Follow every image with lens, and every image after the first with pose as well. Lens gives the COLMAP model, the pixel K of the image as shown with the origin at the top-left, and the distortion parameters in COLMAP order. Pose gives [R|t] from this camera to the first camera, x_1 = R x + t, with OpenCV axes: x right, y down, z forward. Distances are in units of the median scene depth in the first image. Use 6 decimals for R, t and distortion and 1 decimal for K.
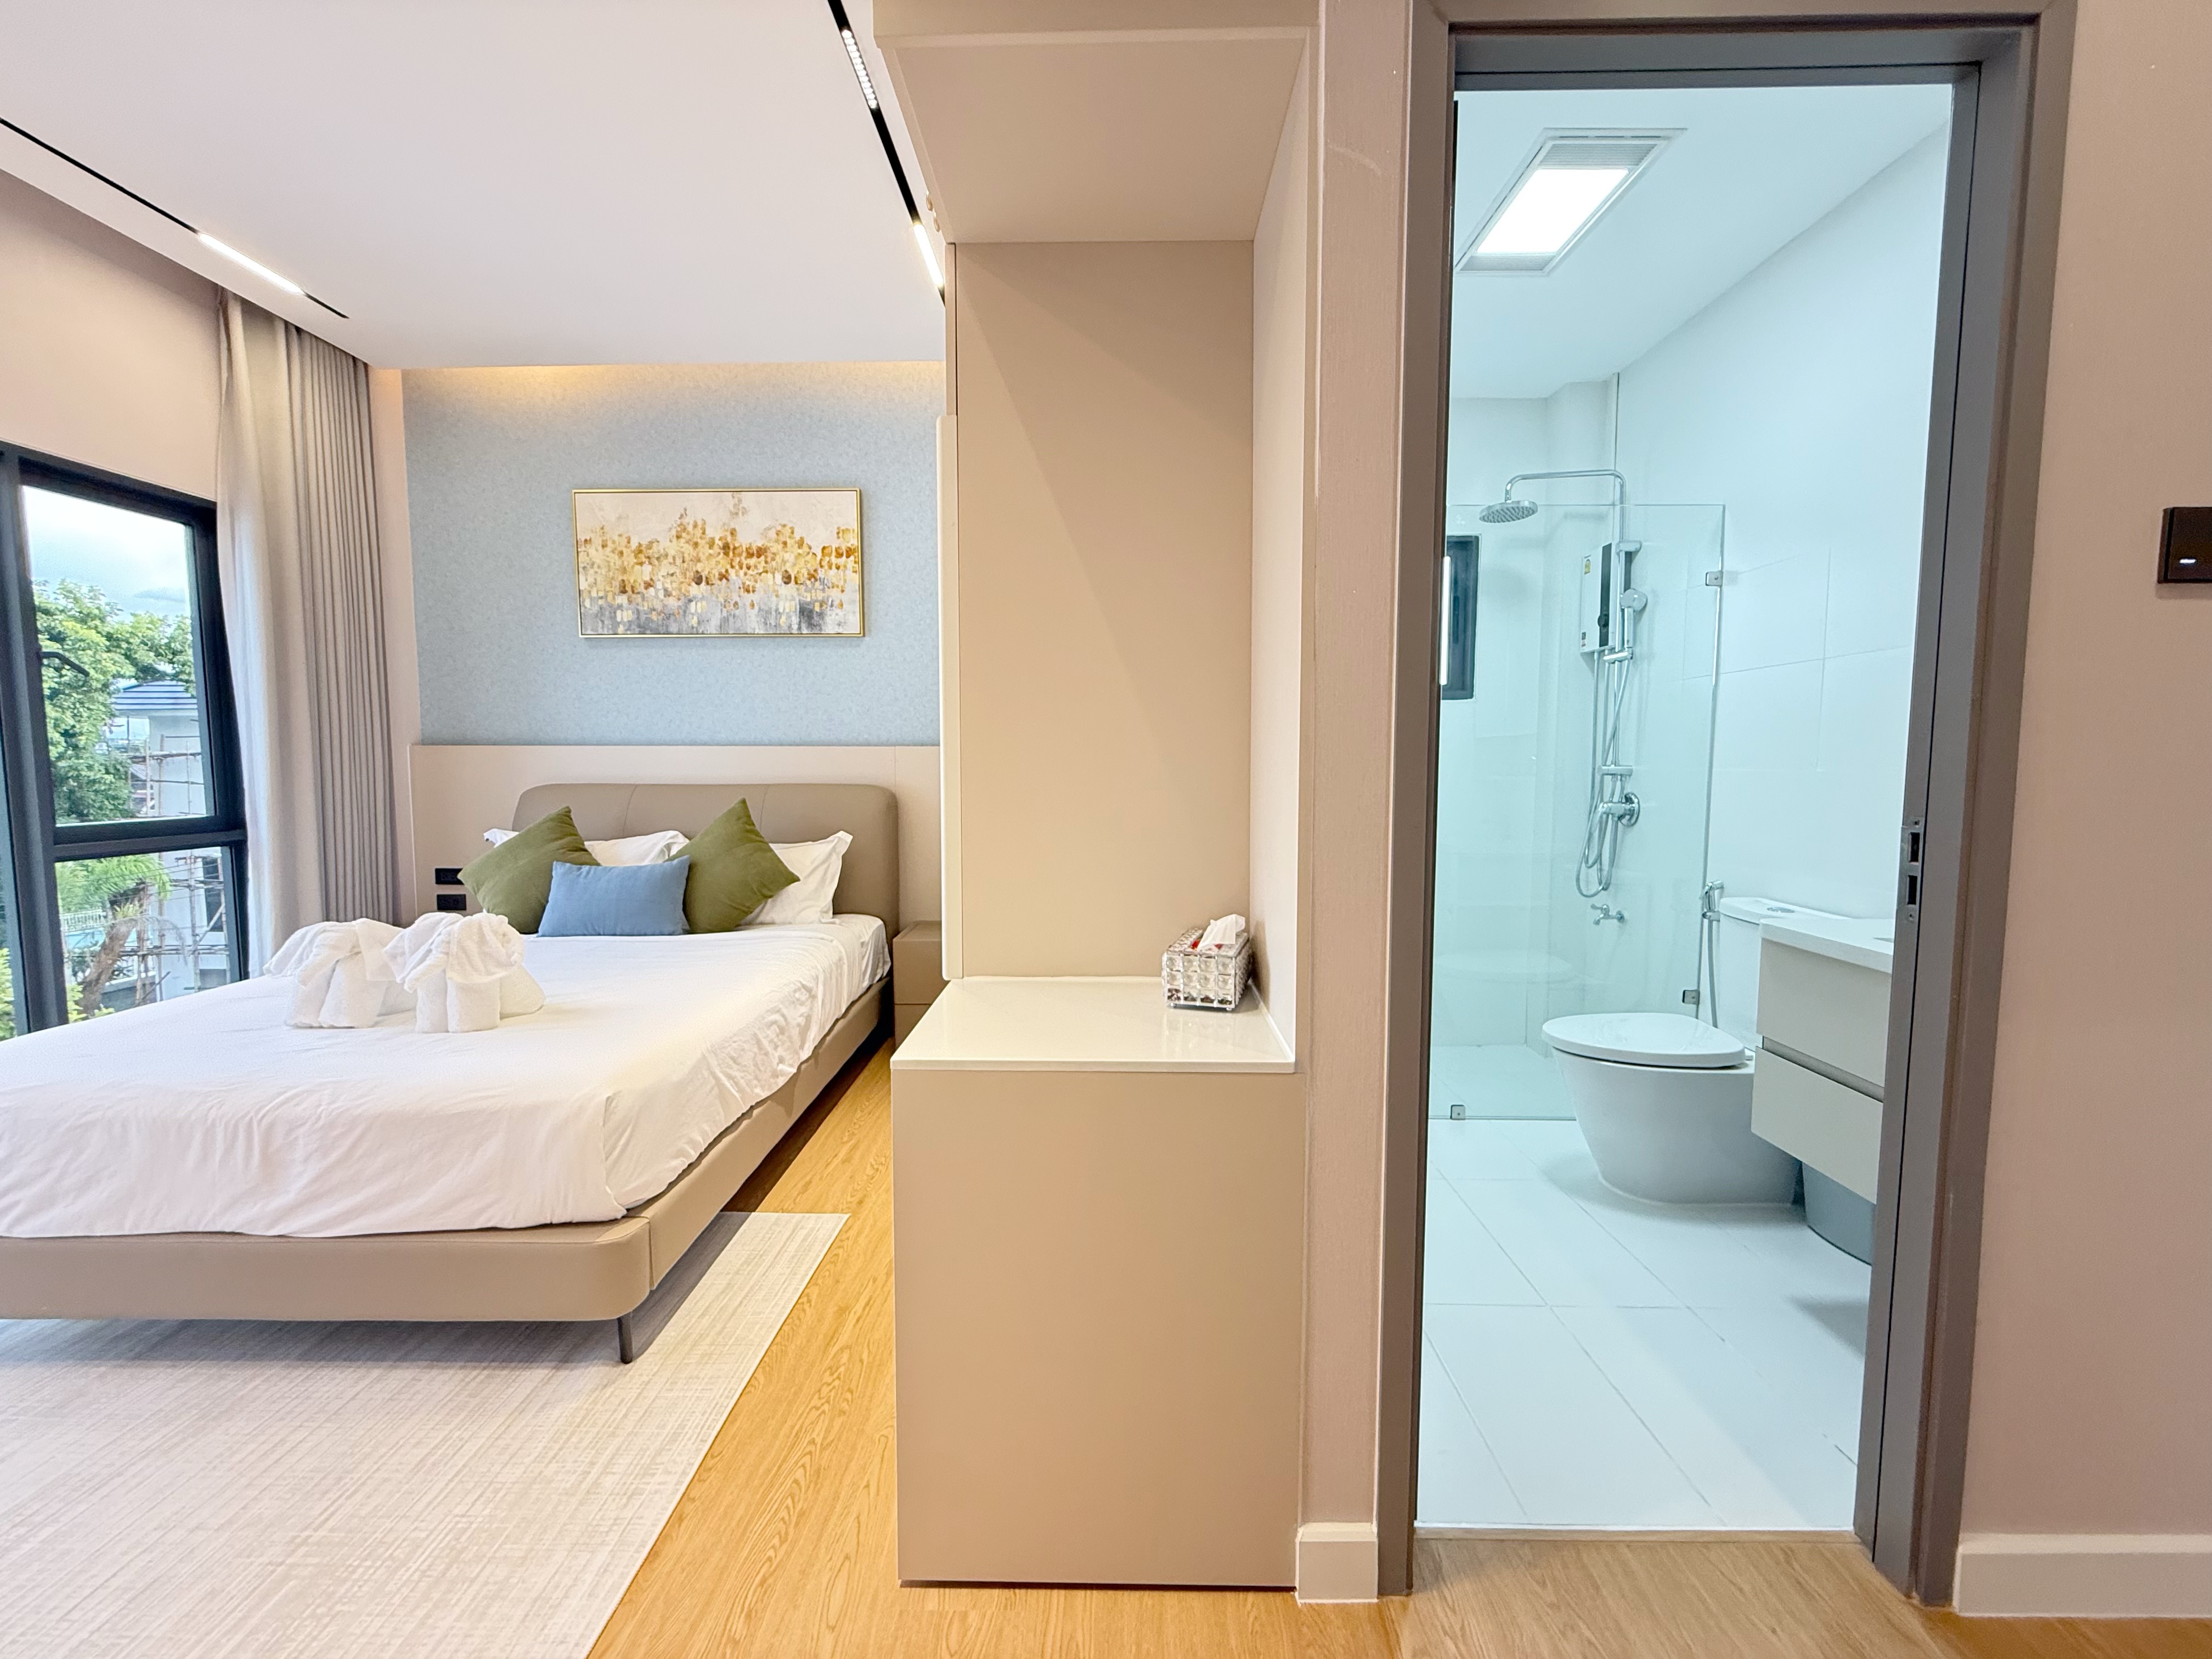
lens RADIAL K [[879.1, 0, 1099.2], [0, 879.1, 824.0], [0, 0, 1]] dist [-0.000109, 0.000335]
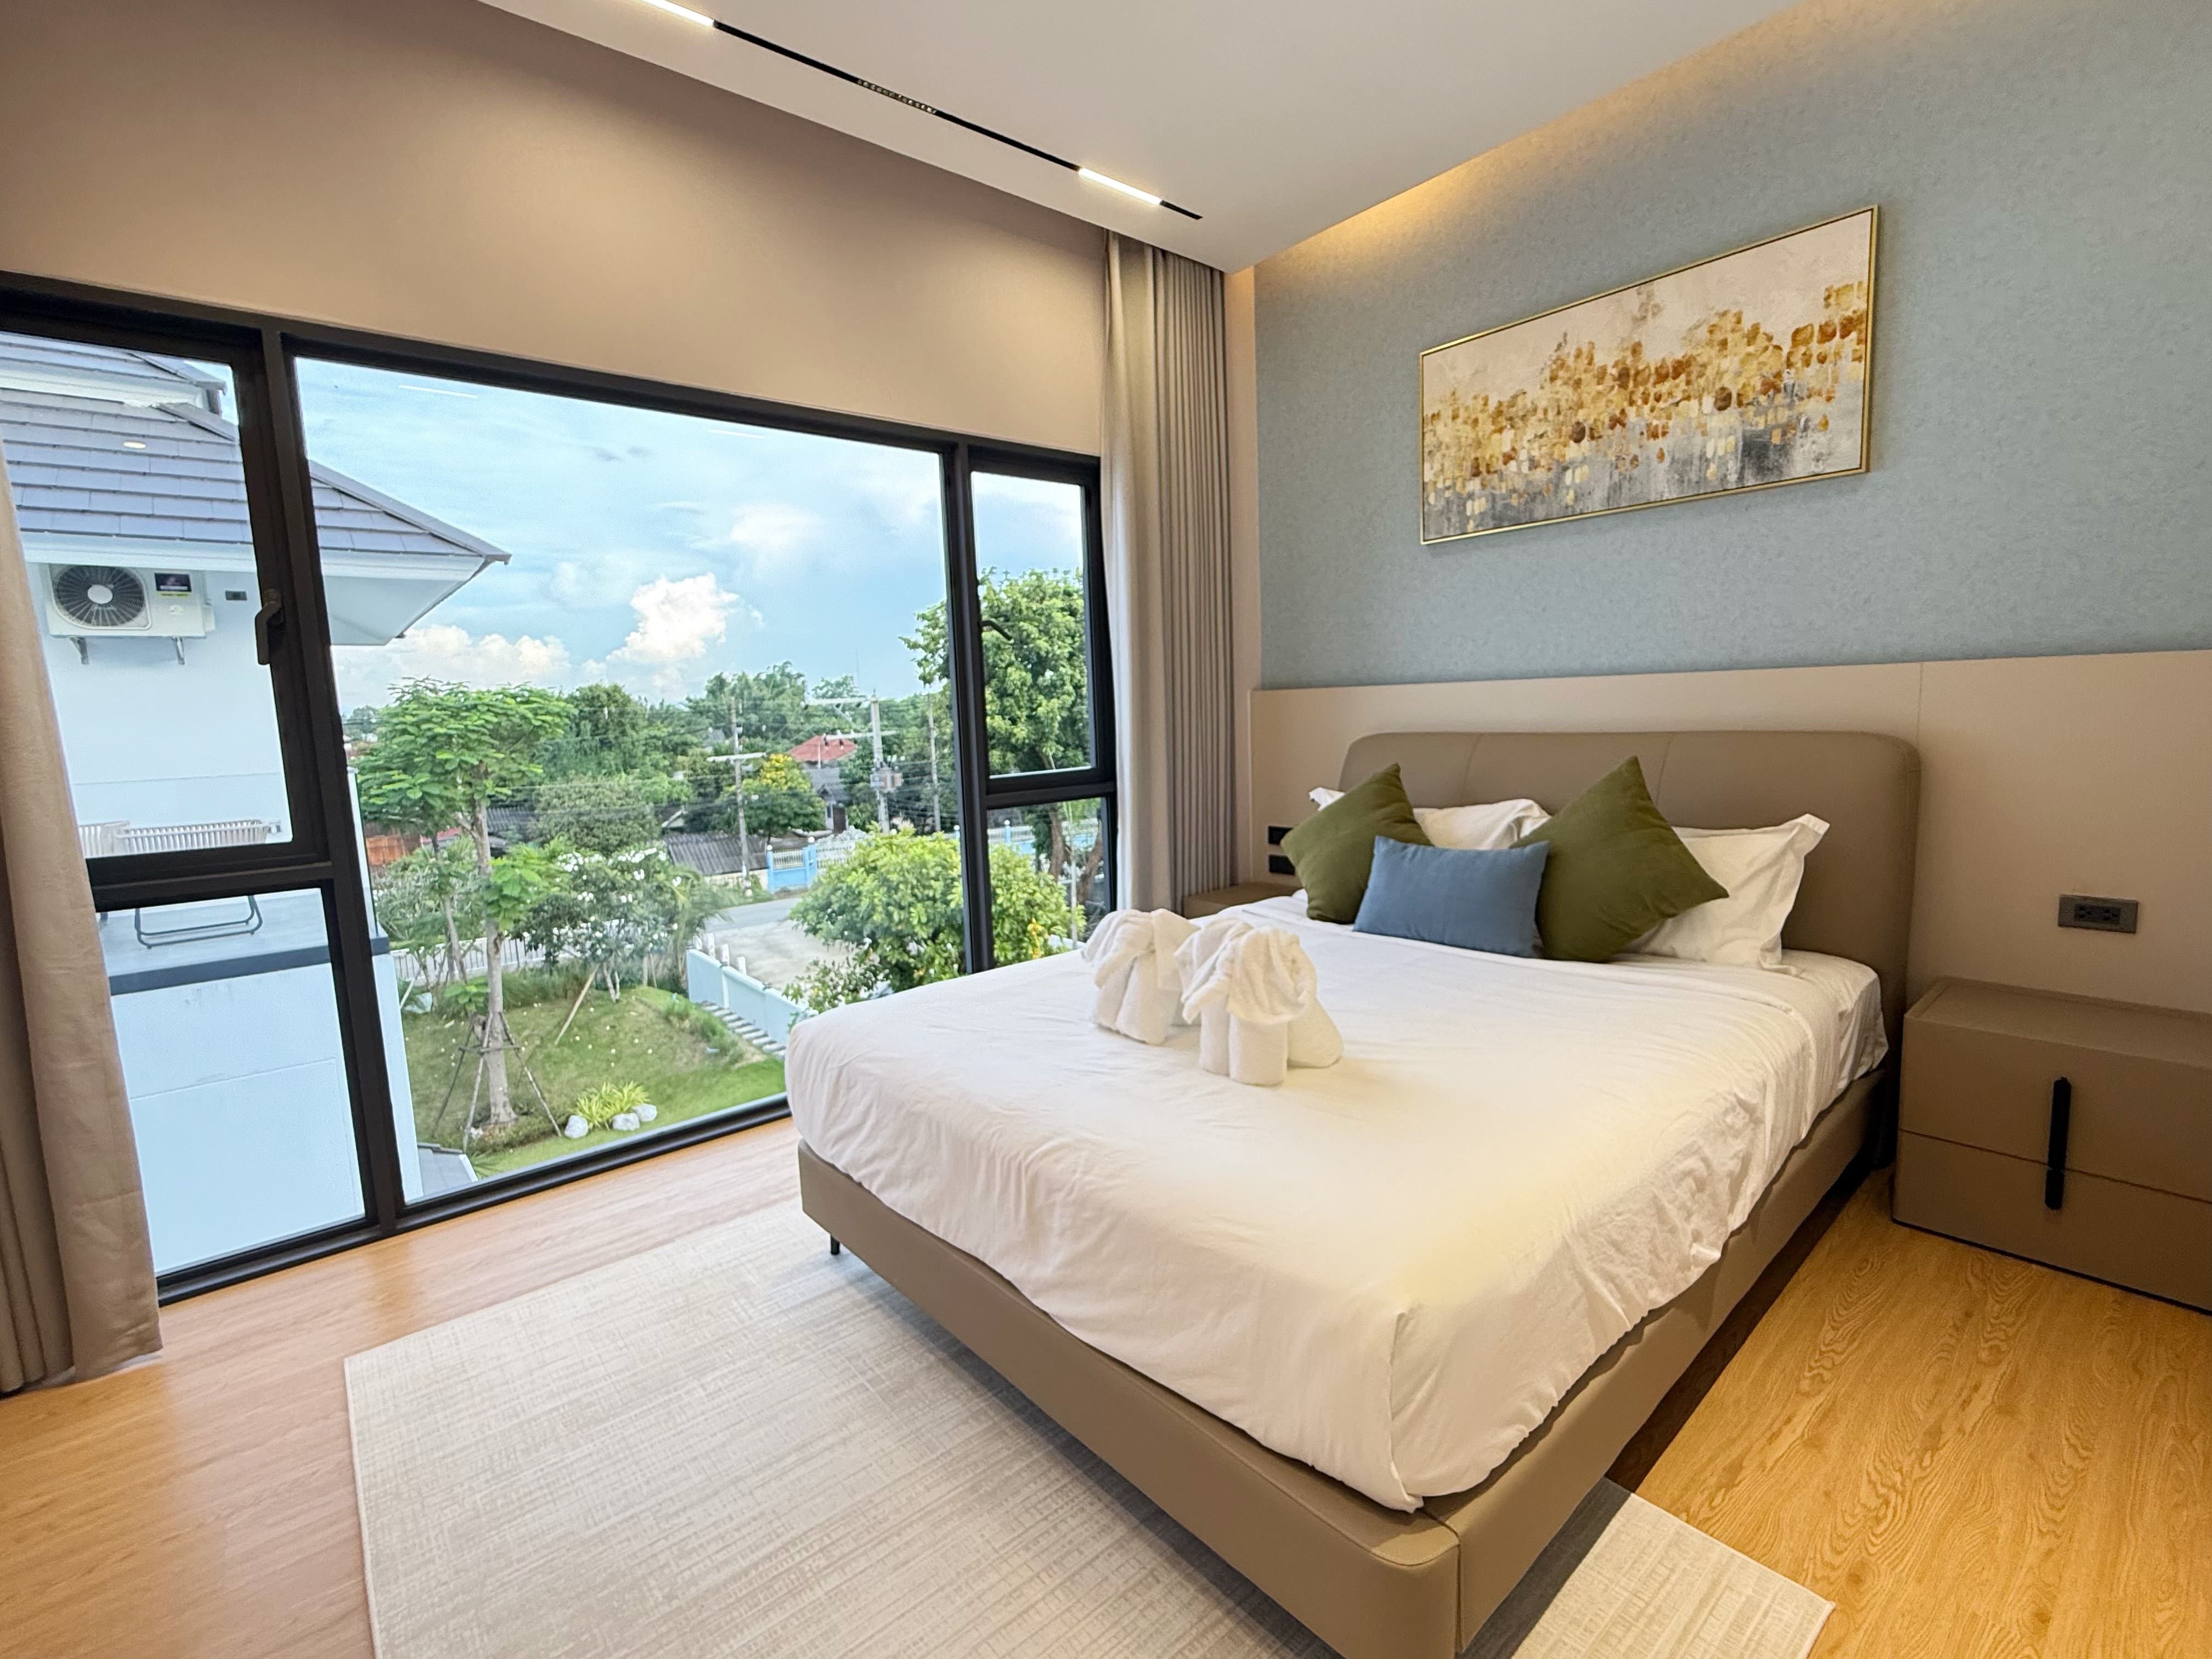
lens RADIAL K [[1007.0, 0, 1103.1], [0, 1007.0, 827.2], [0, 0, 1]] dist [0.000215, 0.000185]
pose [[0.663383, 0.065982, -0.745365, -0.110451], [-0.016752, 0.997165, 0.073363, -0.026424], [0.748092, -0.036182, 0.662607, 0.217646]]
